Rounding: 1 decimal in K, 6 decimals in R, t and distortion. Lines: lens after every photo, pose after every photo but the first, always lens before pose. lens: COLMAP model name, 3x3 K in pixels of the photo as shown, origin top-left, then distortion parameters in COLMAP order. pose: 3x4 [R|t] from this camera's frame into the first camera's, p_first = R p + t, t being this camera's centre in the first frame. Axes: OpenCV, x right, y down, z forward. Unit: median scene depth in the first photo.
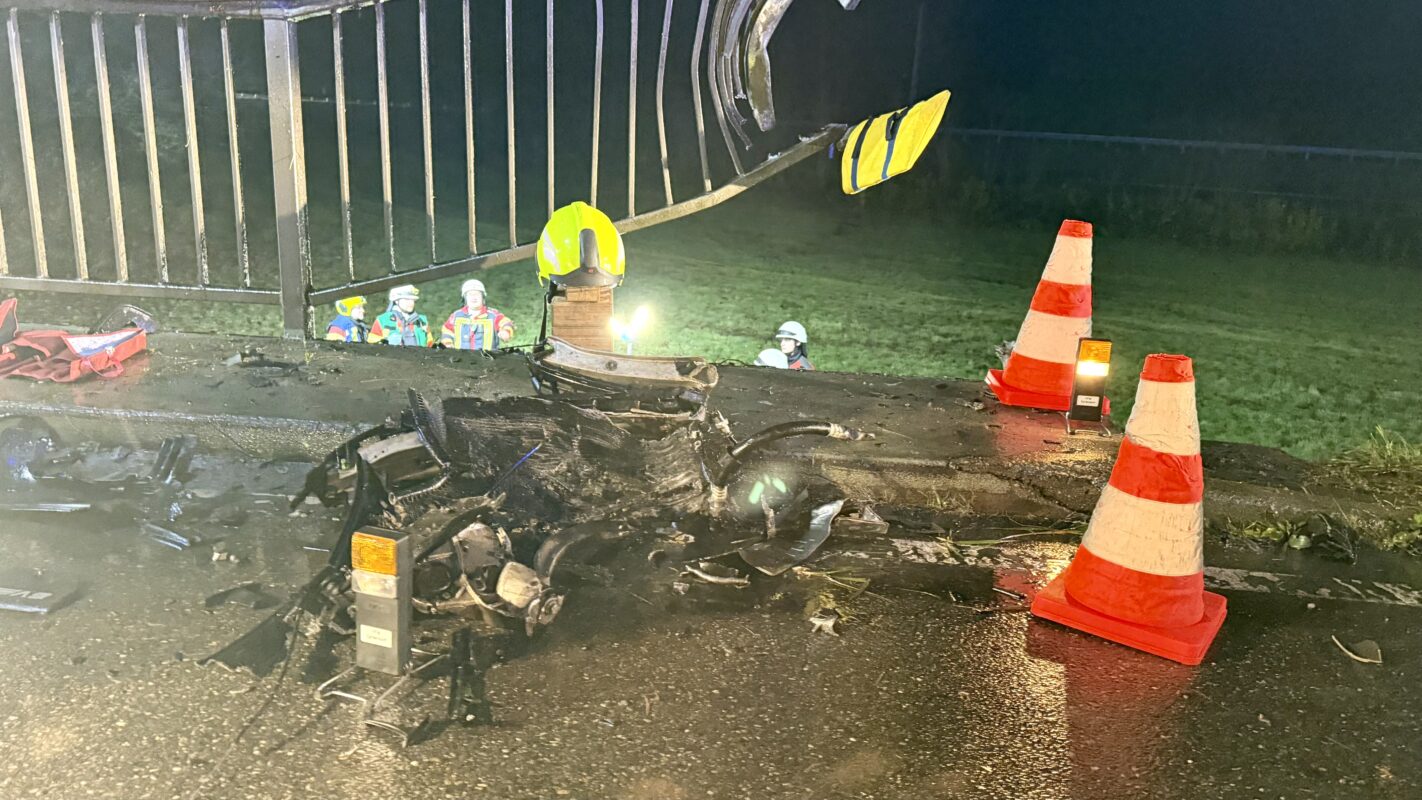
lens RADIAL K [[1038.2, 0, 711.0], [0, 1038.2, 400.0], [0, 0, 1]] dist [0.160439, -0.251984]
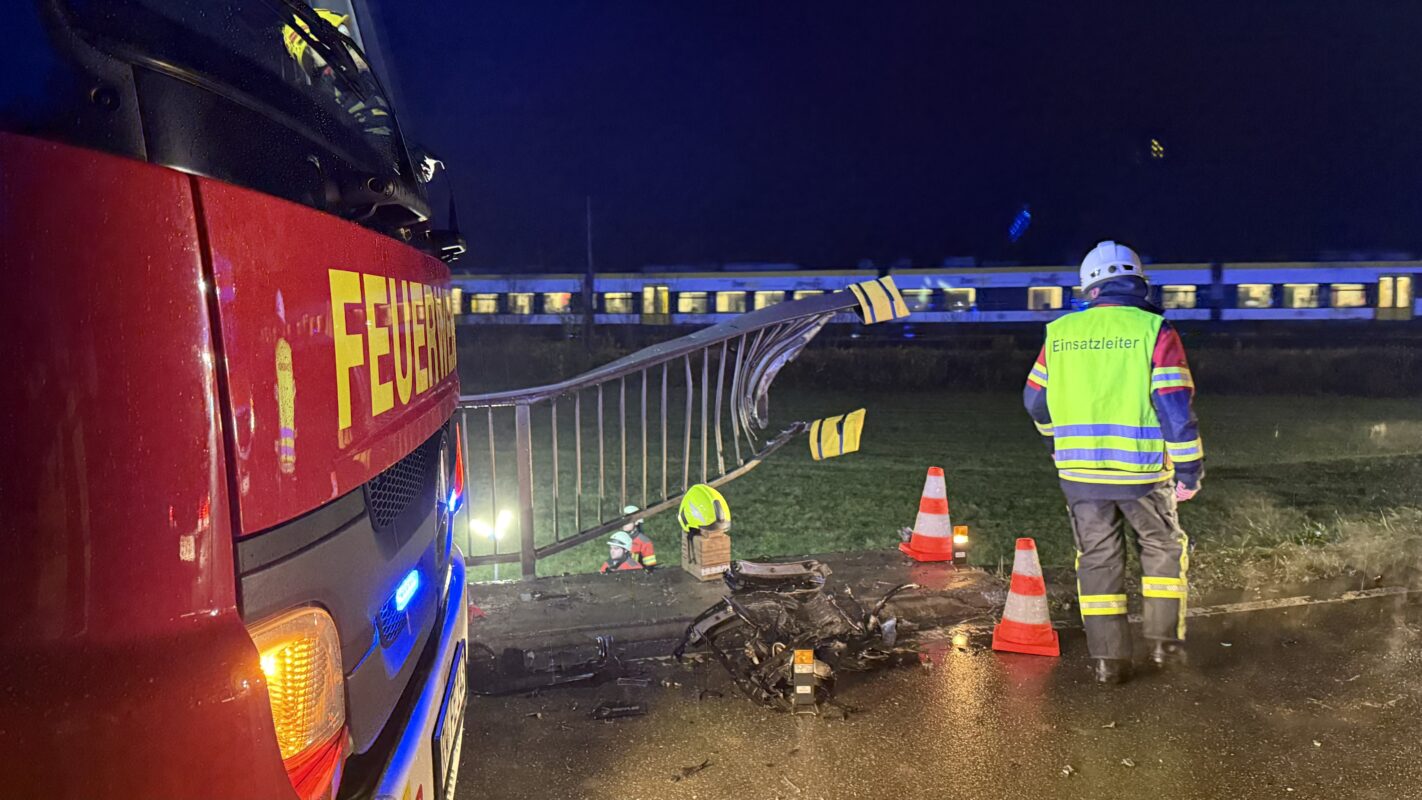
lens RADIAL K [[1038.2, 0, 711.0], [0, 1038.2, 400.0], [0, 0, 1]] dist [0.160439, -0.251984]
pose [[0.946694, -0.094250, 0.308036, -0.667008], [0.138412, 0.982484, -0.124772, -0.100671], [-0.290881, 0.160756, 0.943157, -0.802486]]
